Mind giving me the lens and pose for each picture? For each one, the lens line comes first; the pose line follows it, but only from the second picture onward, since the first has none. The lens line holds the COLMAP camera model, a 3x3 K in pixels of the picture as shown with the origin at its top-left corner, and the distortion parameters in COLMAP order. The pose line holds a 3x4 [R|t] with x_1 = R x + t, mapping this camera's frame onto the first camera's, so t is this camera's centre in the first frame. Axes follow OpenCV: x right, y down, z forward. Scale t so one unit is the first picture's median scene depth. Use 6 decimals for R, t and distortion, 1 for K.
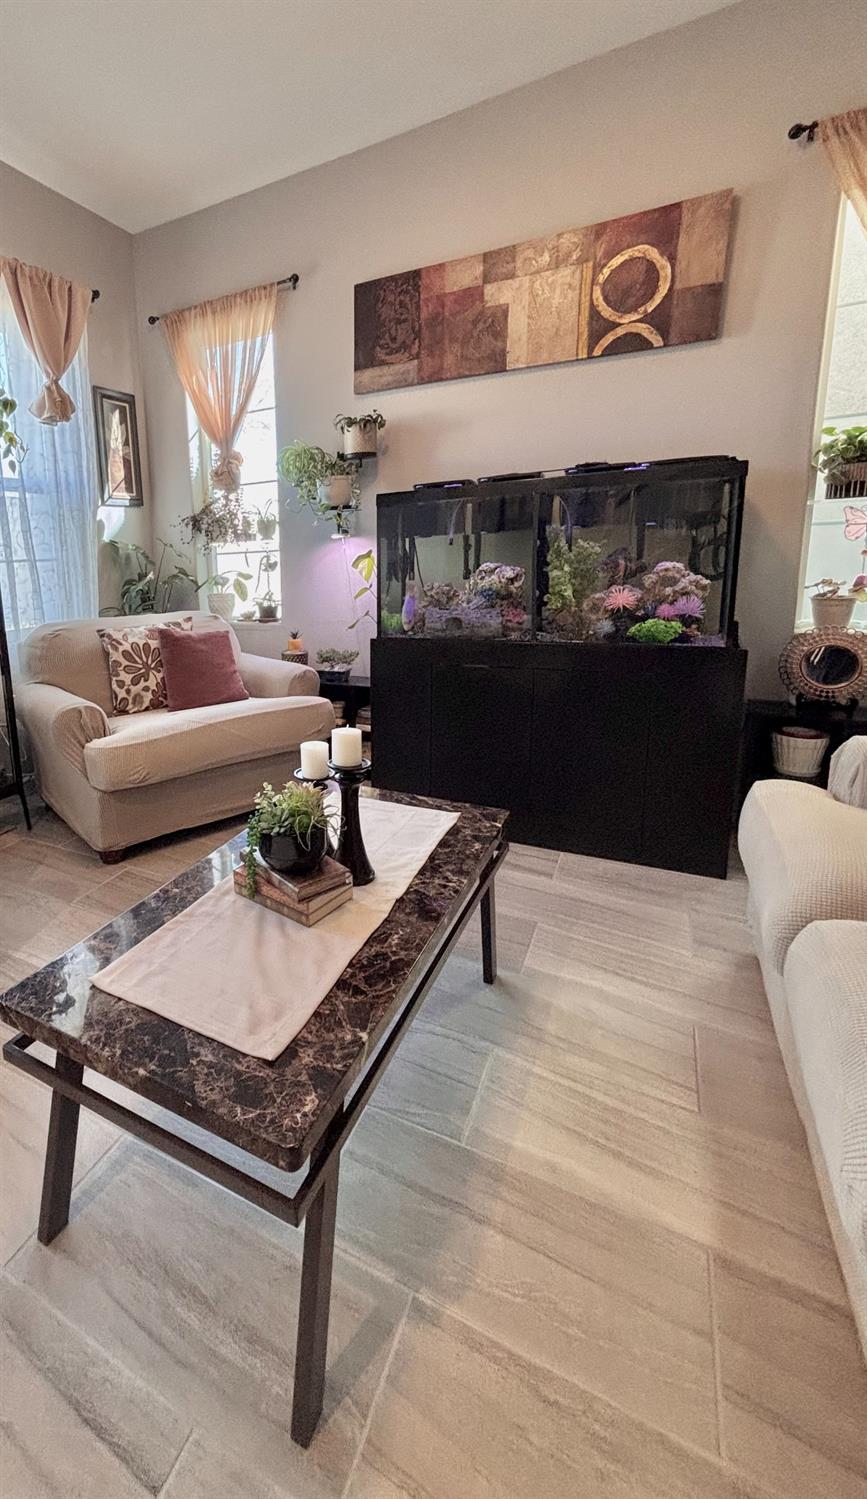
lens RADIAL K [[663.7, 0, 254.3], [0, 663.7, 679.5], [0, 0, 1]] dist [-0.018658, 0.001240]
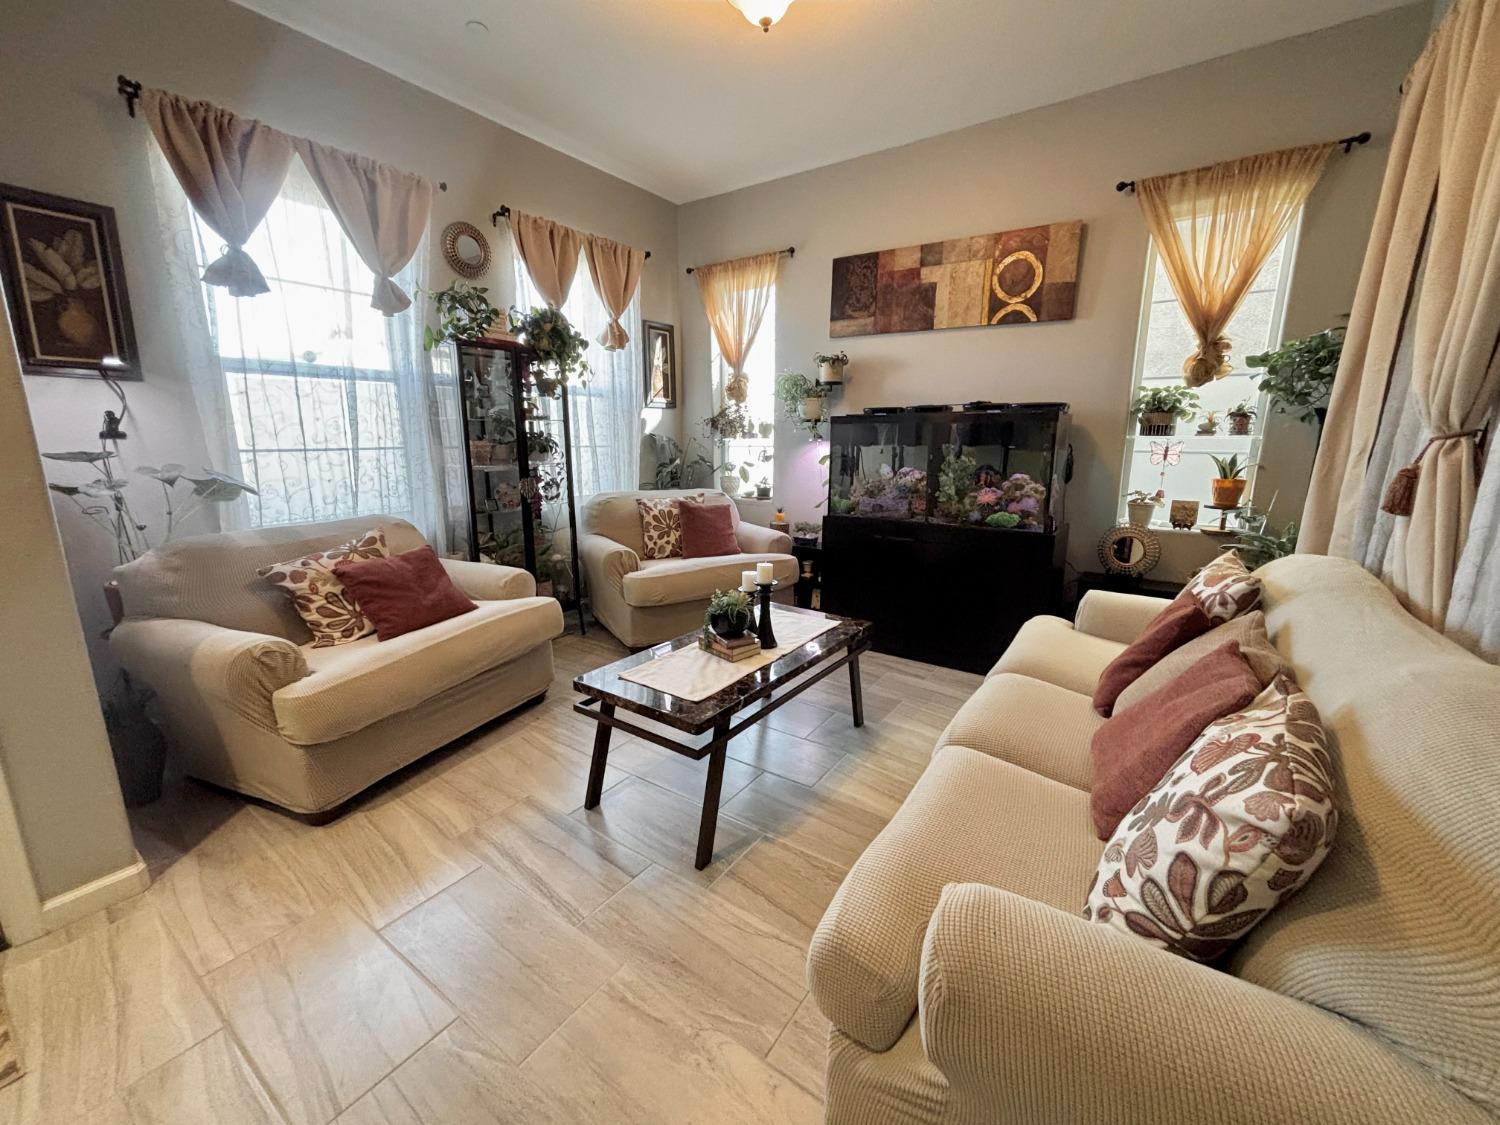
lens RADIAL K [[596.8, 0, 754.0], [0, 596.8, 564.4], [0, 0, 1]] dist [-0.024536, -0.000508]
pose [[0.997568, 0.055468, -0.042213, 0.086425], [-0.054235, 0.998083, 0.029810, 0.014020], [0.043786, -0.027448, 0.998664, -0.307079]]
